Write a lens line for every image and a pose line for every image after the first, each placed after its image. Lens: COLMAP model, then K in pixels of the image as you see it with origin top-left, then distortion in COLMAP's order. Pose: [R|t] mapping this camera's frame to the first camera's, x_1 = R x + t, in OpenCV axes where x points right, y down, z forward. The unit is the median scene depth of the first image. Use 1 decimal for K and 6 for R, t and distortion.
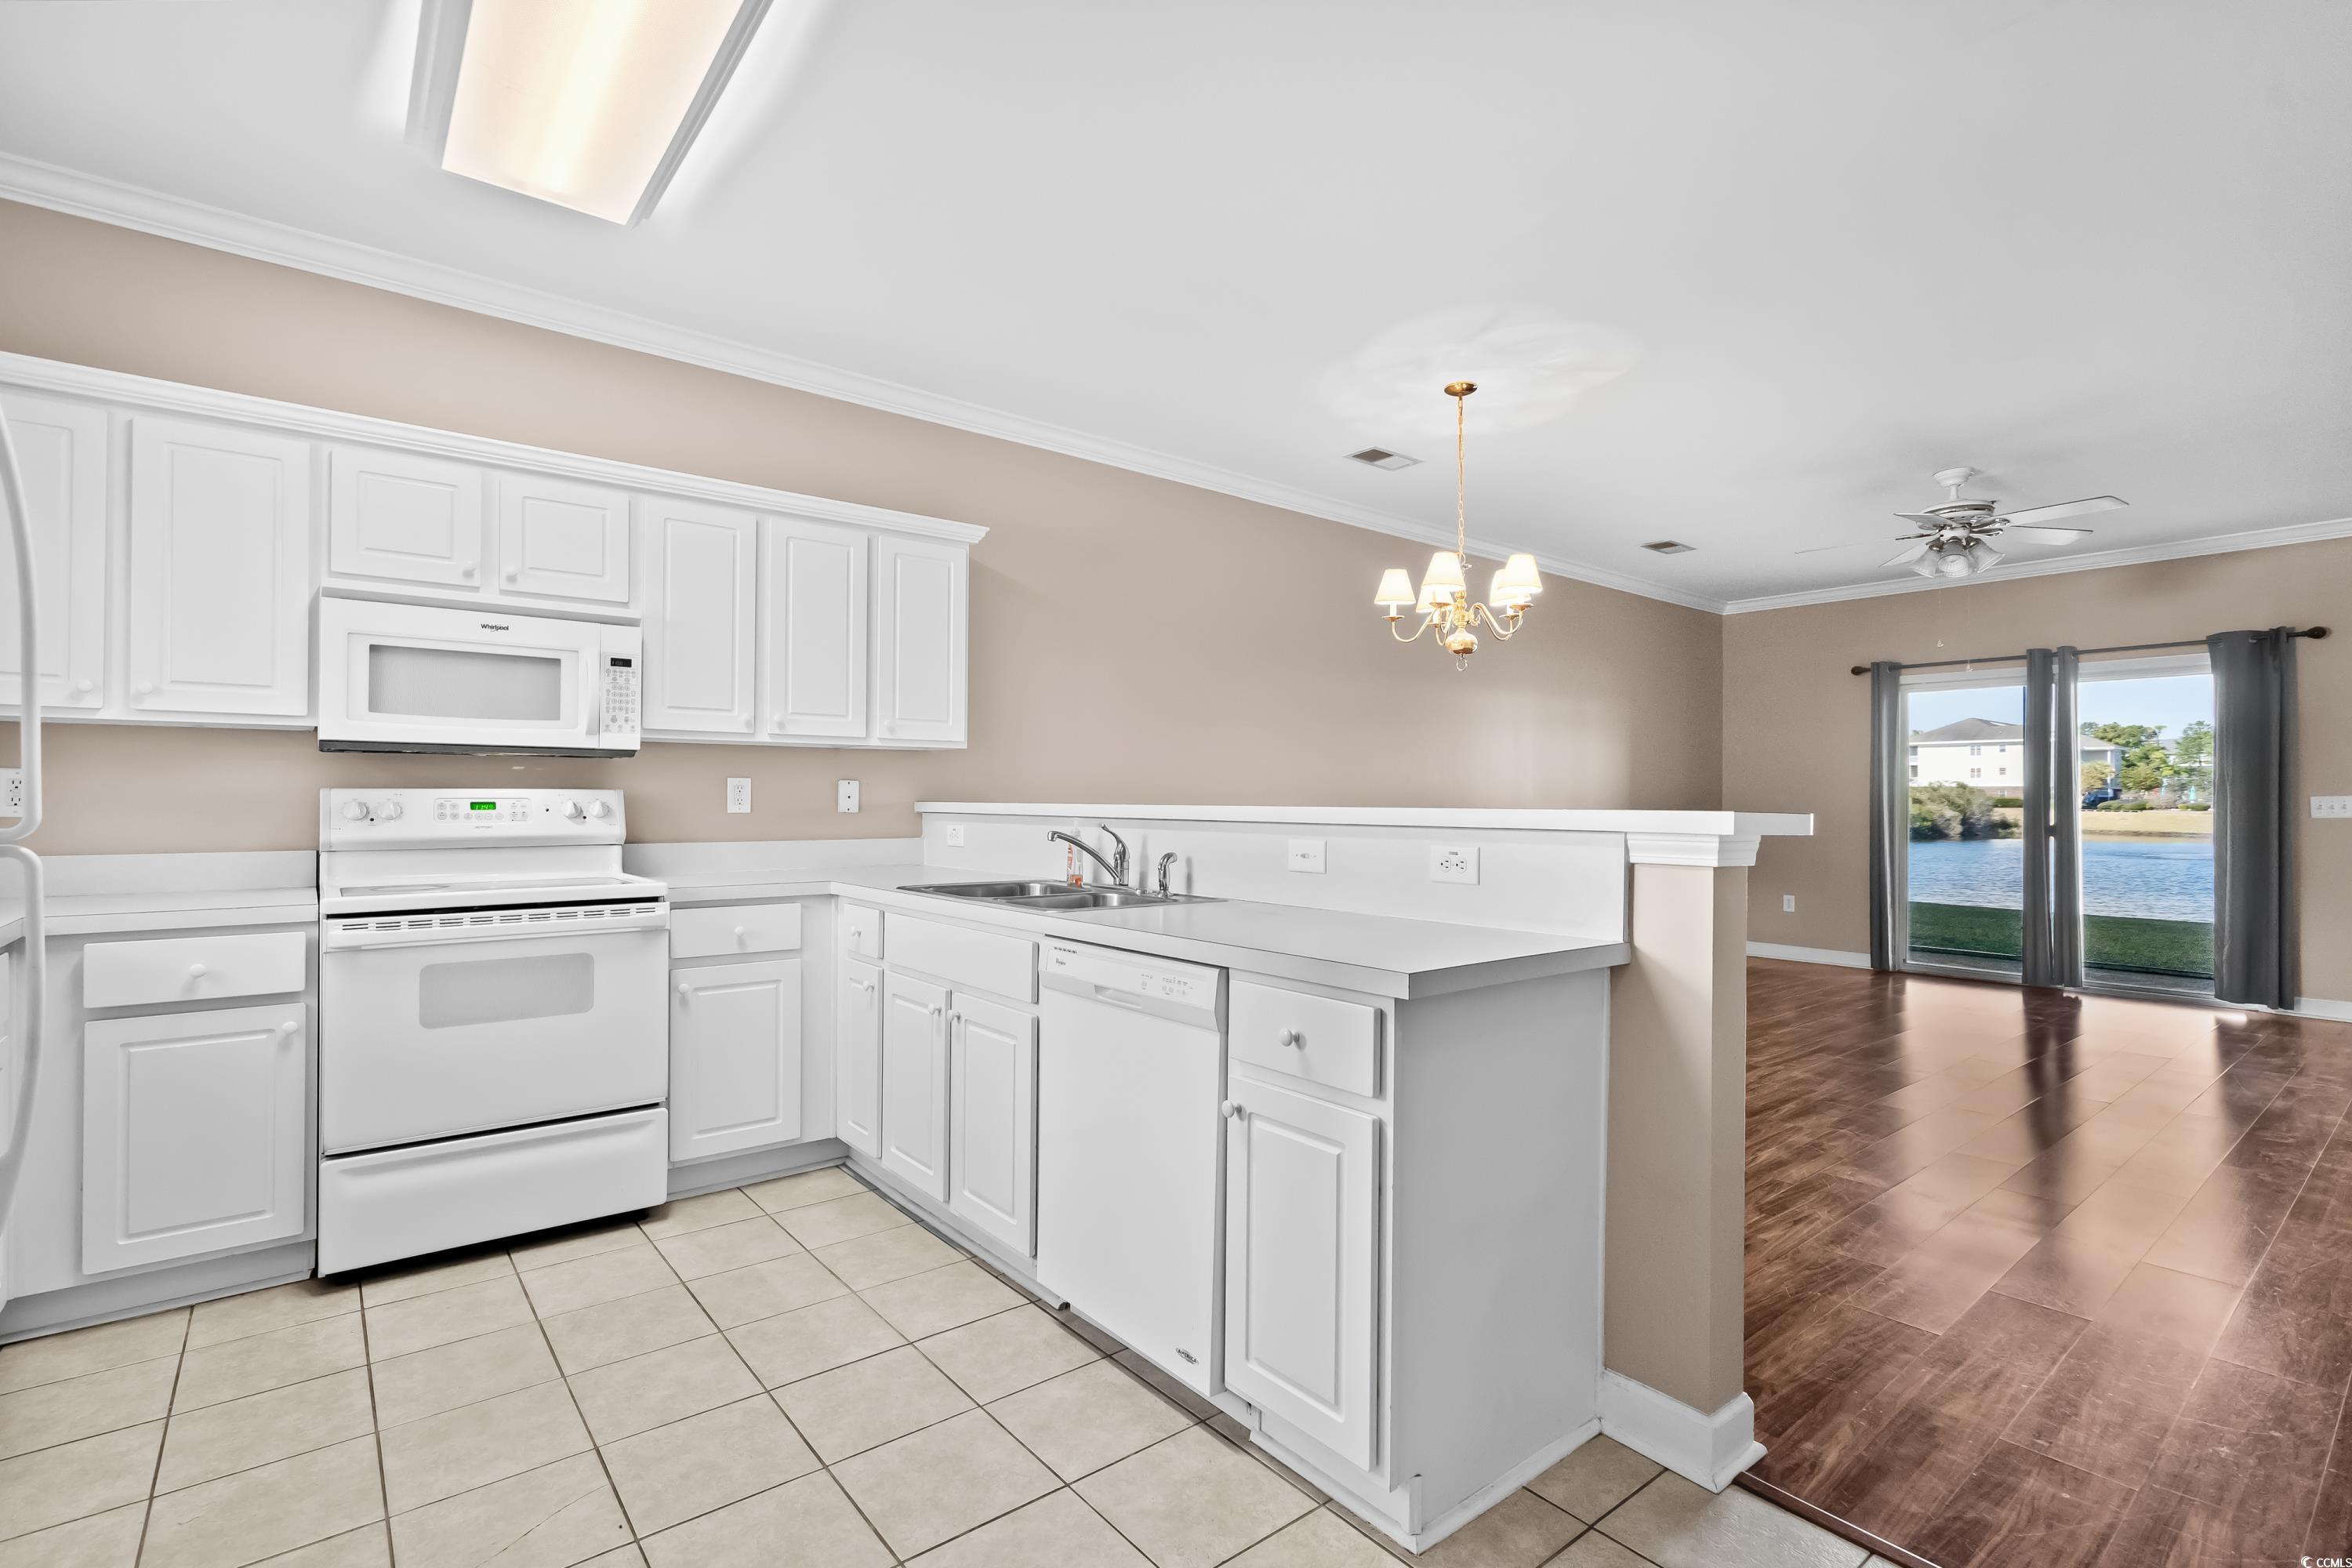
lens RADIAL K [[1076.2, 0, 1163.8], [0, 1076.2, 788.9], [0, 0, 1]] dist [-0.003984, 0.002516]
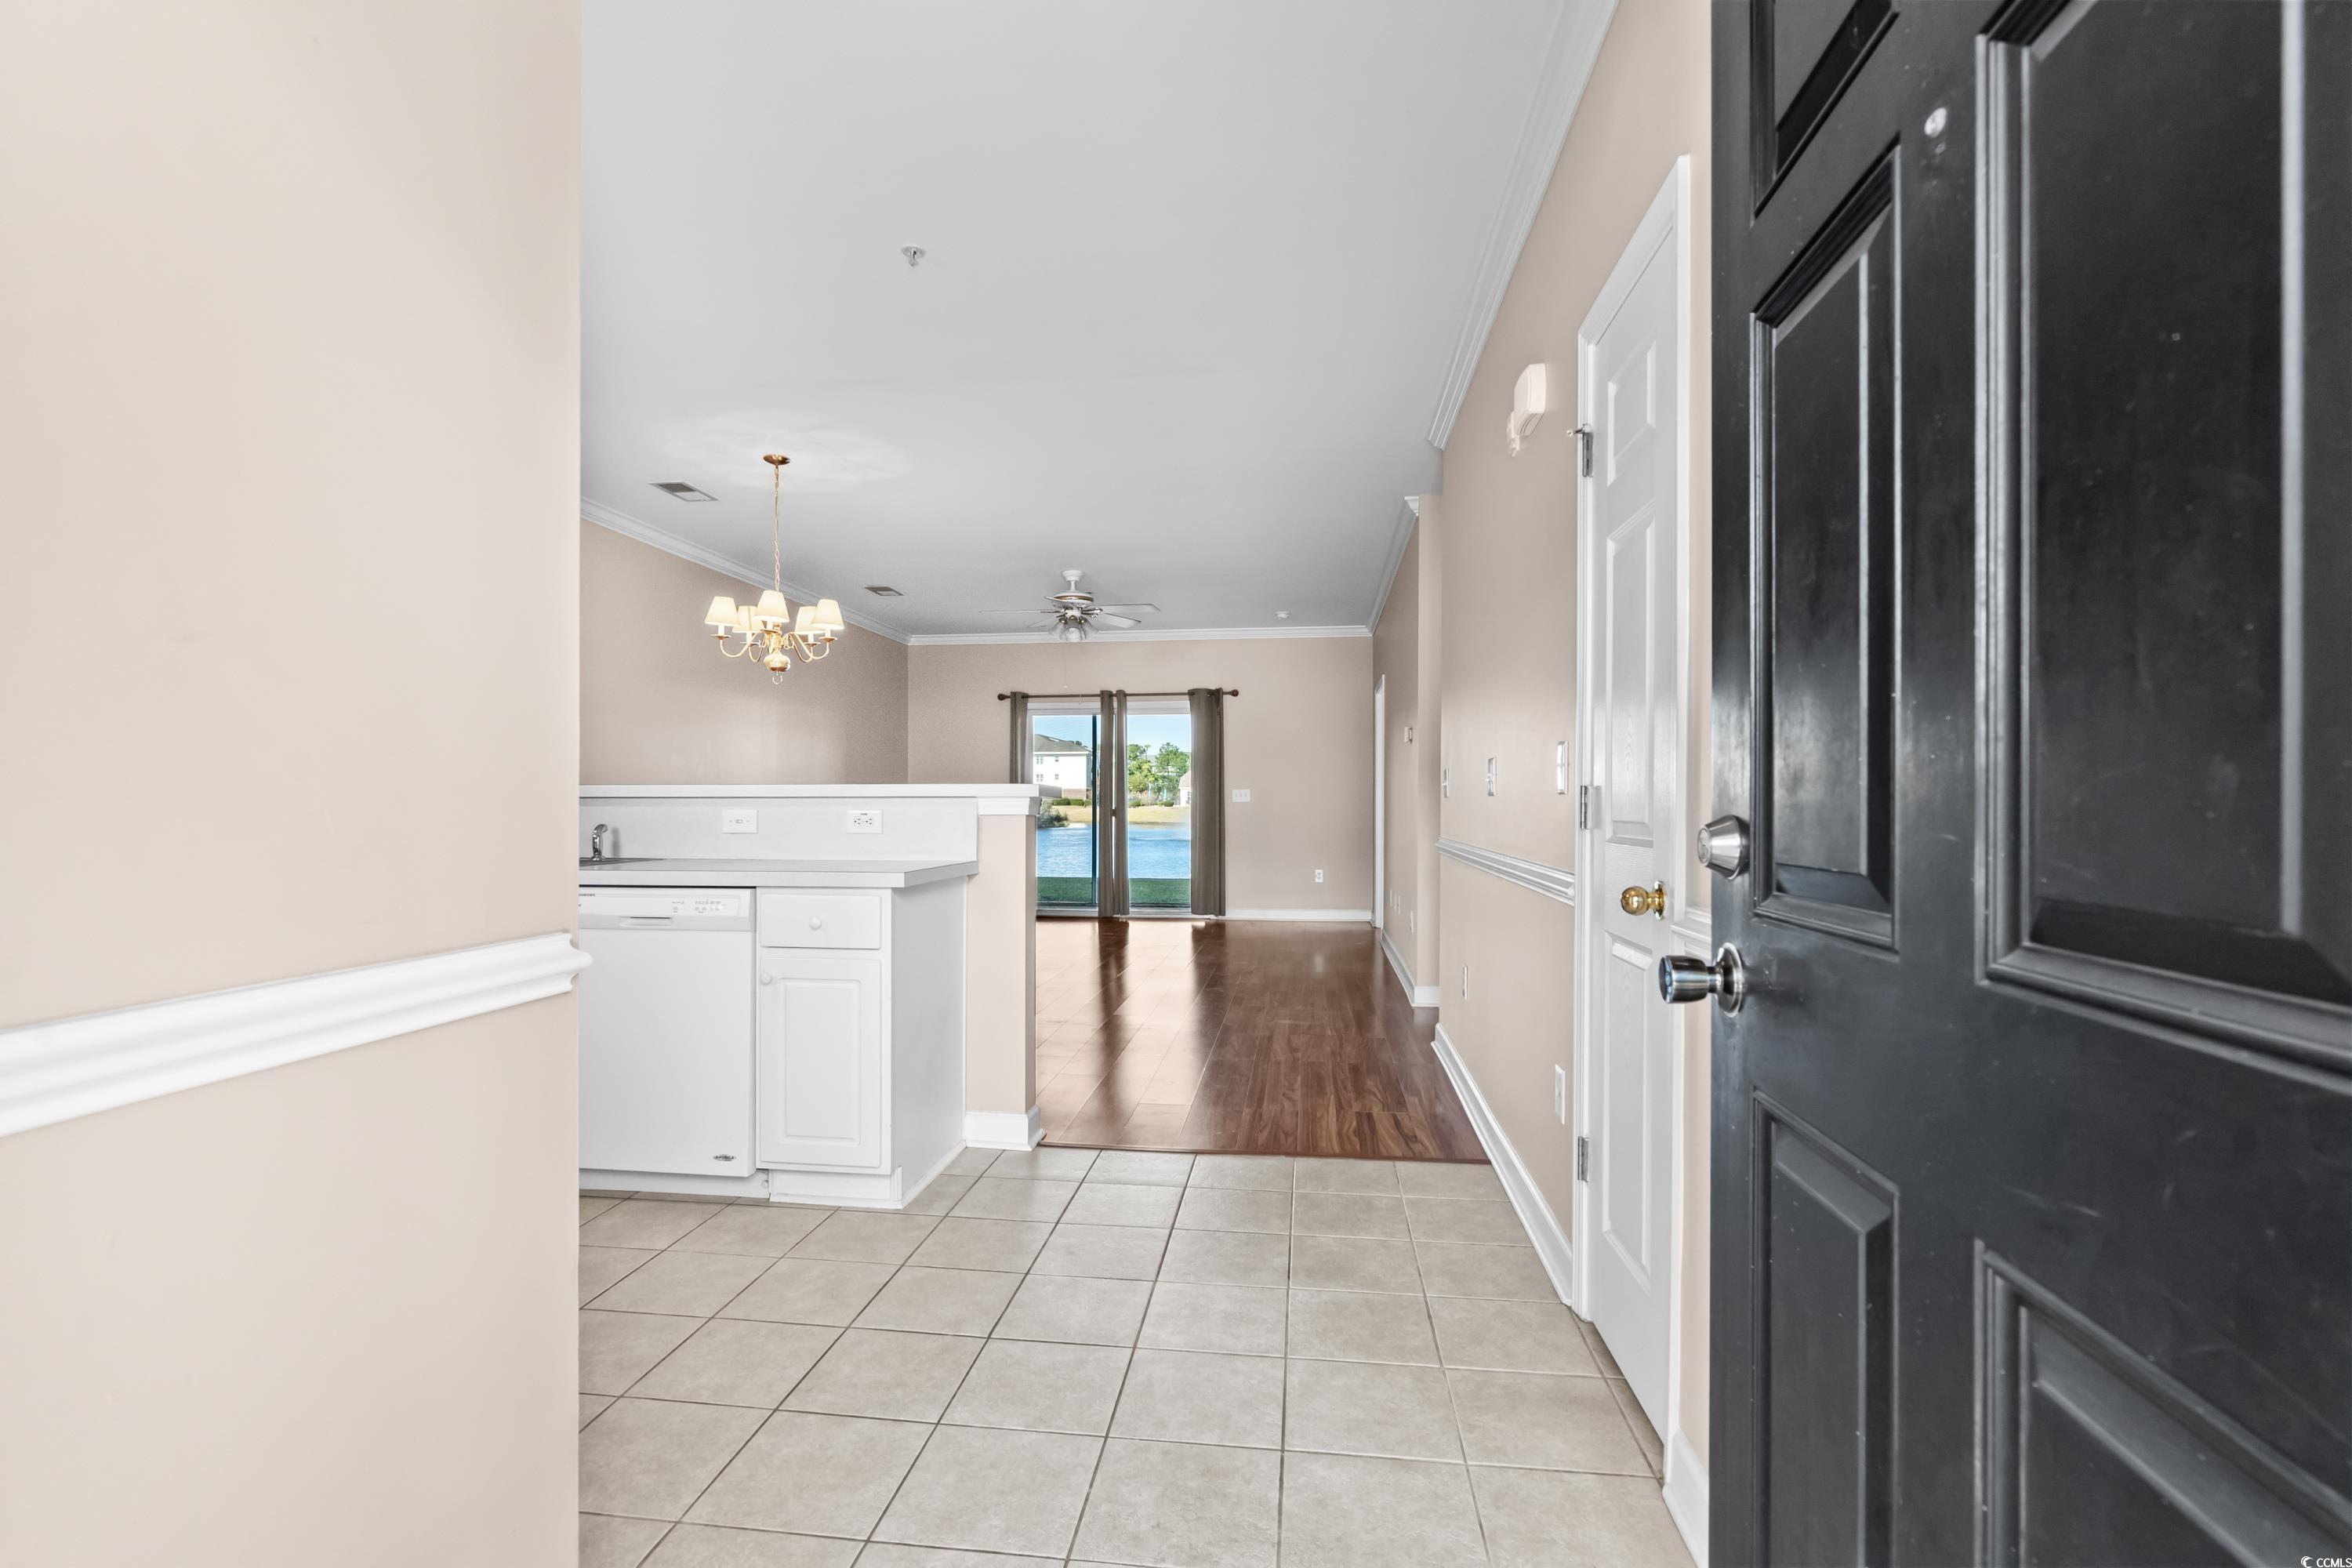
lens RADIAL K [[1076.2, 0, 1172.8], [0, 1076.2, 798.1], [0, 0, 1]] dist [-0.003984, 0.002516]
pose [[0.716785, -0.003878, 0.697283, -0.176317], [-0.000864, 0.999979, 0.006449, 0.009858], [-0.697294, -0.005224, 0.716767, -0.146983]]
